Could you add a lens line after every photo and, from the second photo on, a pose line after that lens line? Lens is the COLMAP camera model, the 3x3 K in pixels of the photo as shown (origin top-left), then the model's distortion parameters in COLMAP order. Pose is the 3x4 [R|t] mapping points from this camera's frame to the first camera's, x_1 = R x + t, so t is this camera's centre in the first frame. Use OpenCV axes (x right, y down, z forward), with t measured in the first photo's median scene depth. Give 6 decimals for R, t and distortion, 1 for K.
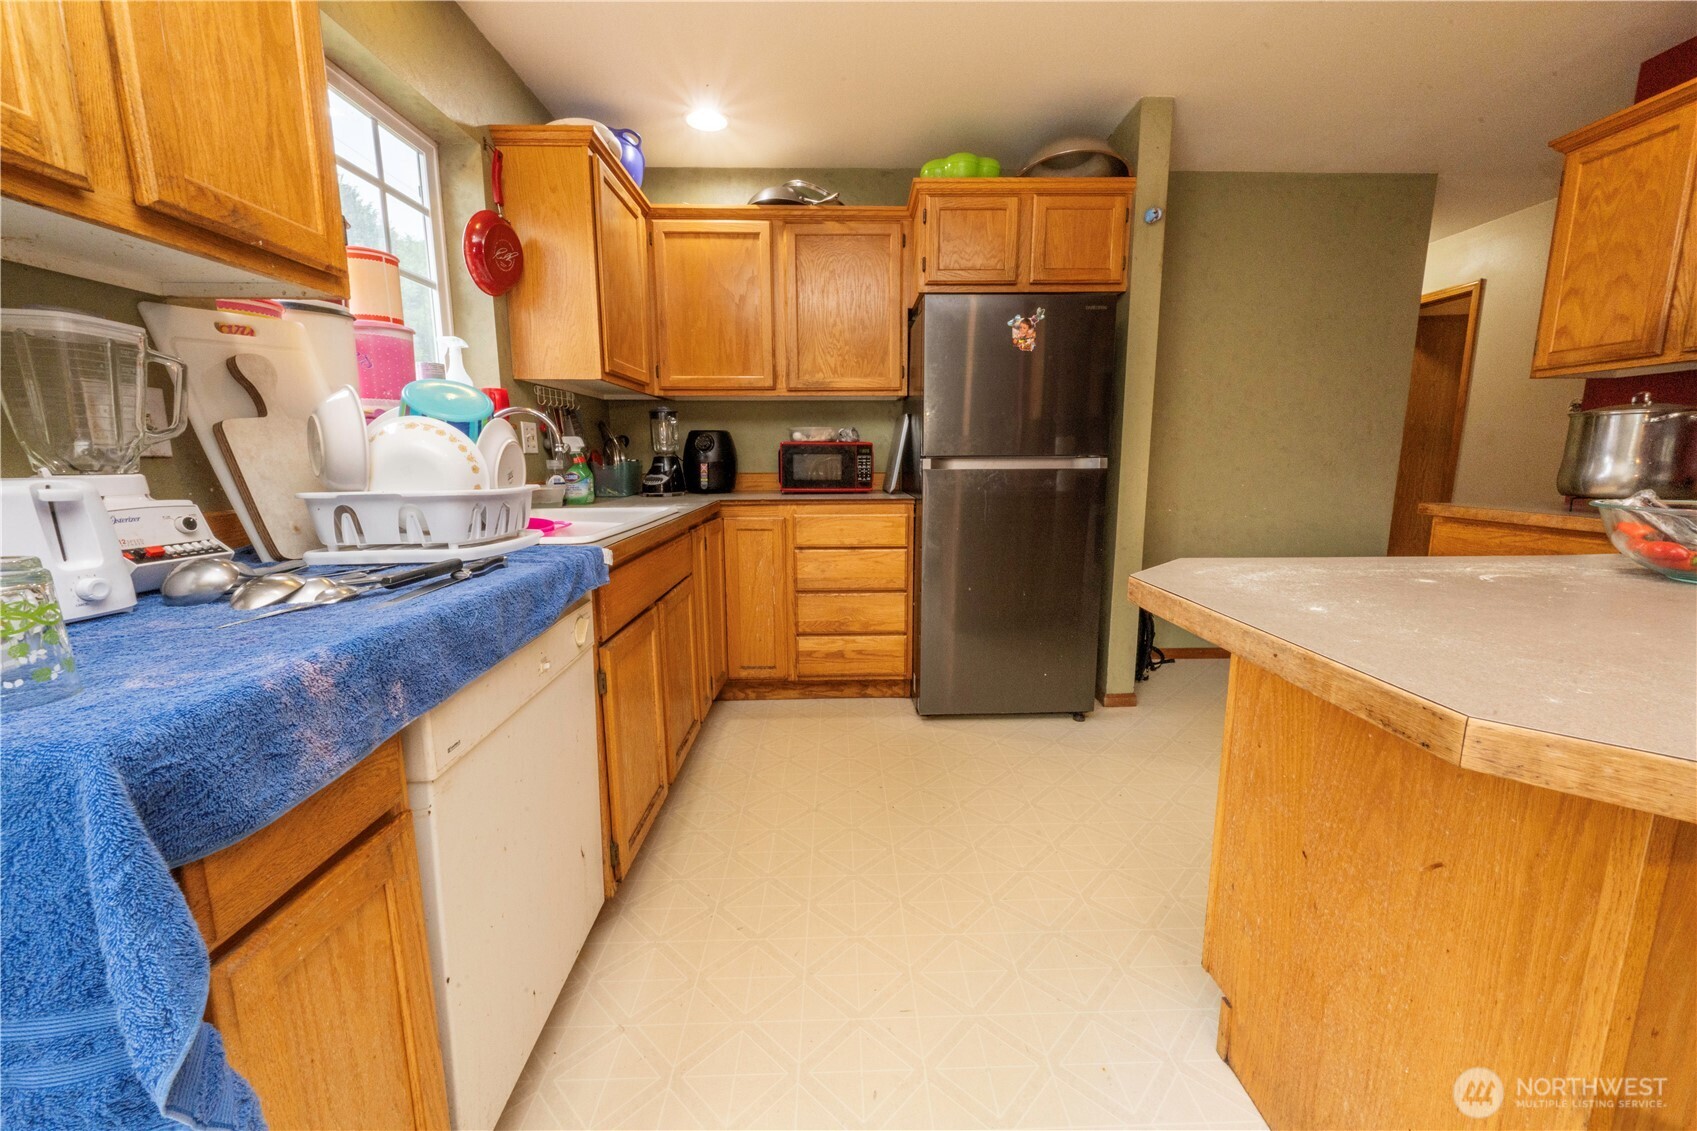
lens RADIAL K [[670.0, 0, 858.0], [0, 670.0, 565.3], [0, 0, 1]] dist [-0.000924, 0.000454]
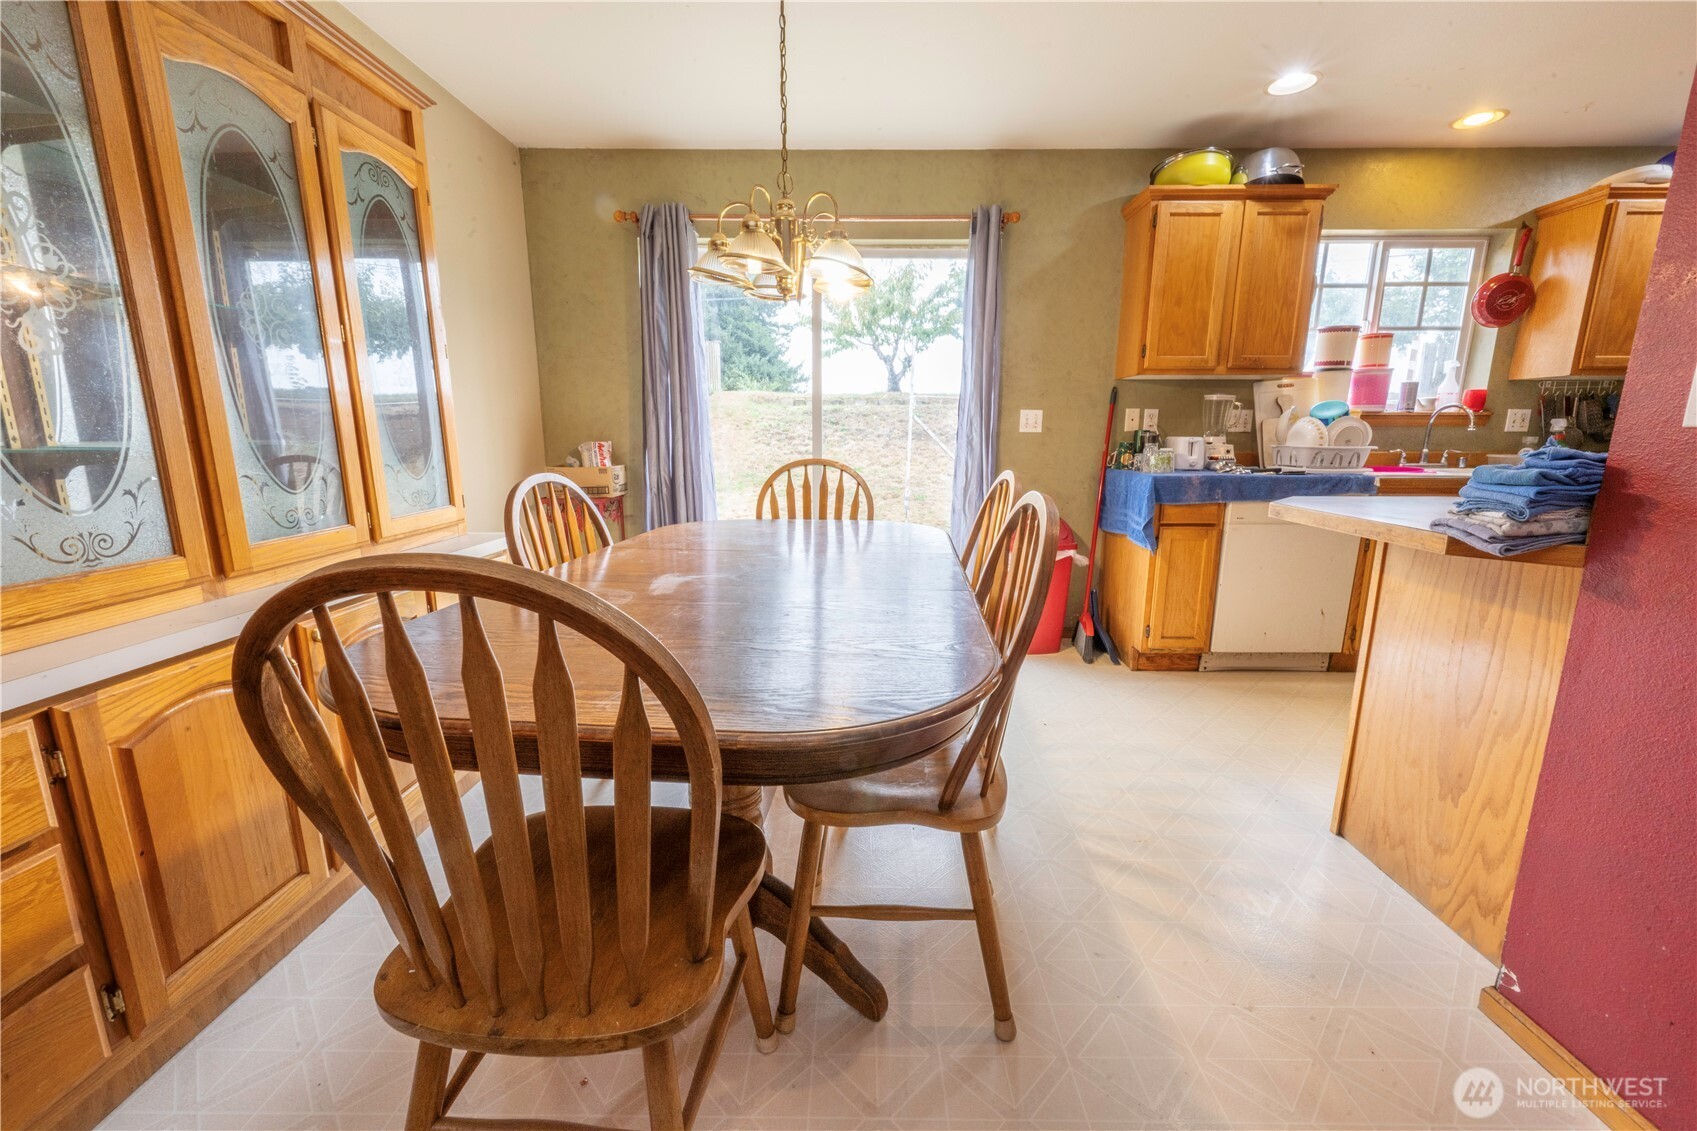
lens RADIAL K [[670.0, 0, 858.0], [0, 670.0, 565.3], [0, 0, 1]] dist [-0.000924, 0.000454]
pose [[-0.038398, 0.197108, -0.979629, 1.131322], [-0.167216, 0.965261, 0.200772, 0.057034], [0.985172, 0.171519, -0.004104, -0.337398]]
